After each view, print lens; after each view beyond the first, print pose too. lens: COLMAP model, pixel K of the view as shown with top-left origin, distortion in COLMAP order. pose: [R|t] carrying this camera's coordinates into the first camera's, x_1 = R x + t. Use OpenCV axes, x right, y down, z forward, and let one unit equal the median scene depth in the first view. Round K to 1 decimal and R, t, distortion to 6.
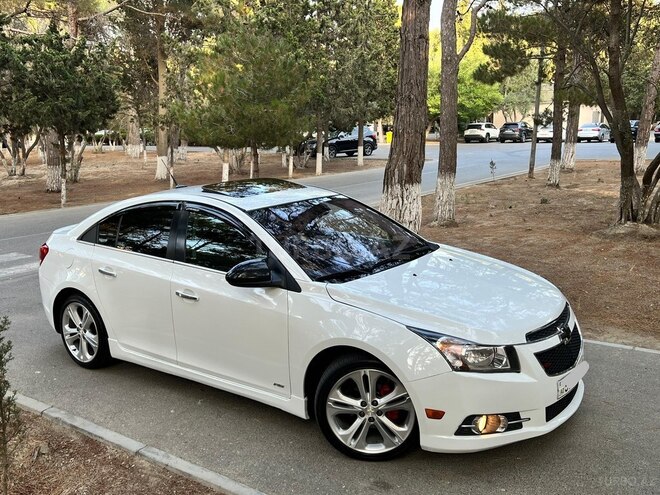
lens RADIAL K [[624.0, 0, 330.0], [0, 624.0, 247.5], [0, 0, 1]] dist [0.117307, -0.269528]
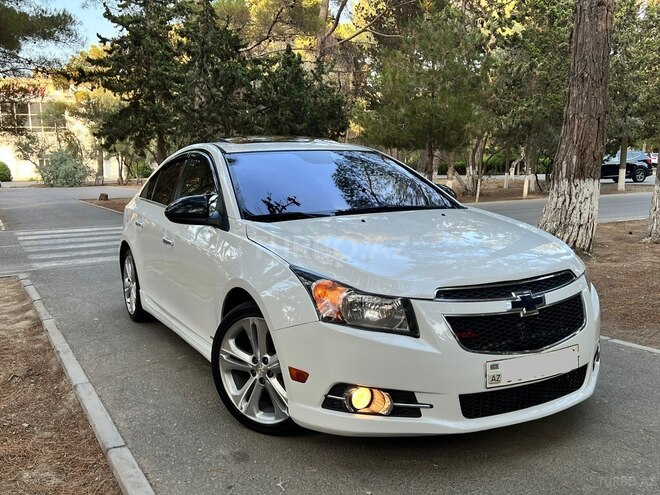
lens RADIAL K [[624.0, 0, 330.0], [0, 624.0, 247.5], [0, 0, 1]] dist [0.117307, -0.269528]
pose [[0.904861, 0.057773, -0.421769, 0.481823], [-0.081190, 0.995983, -0.037757, 0.123329], [0.417894, 0.068408, 0.905917, 0.279876]]
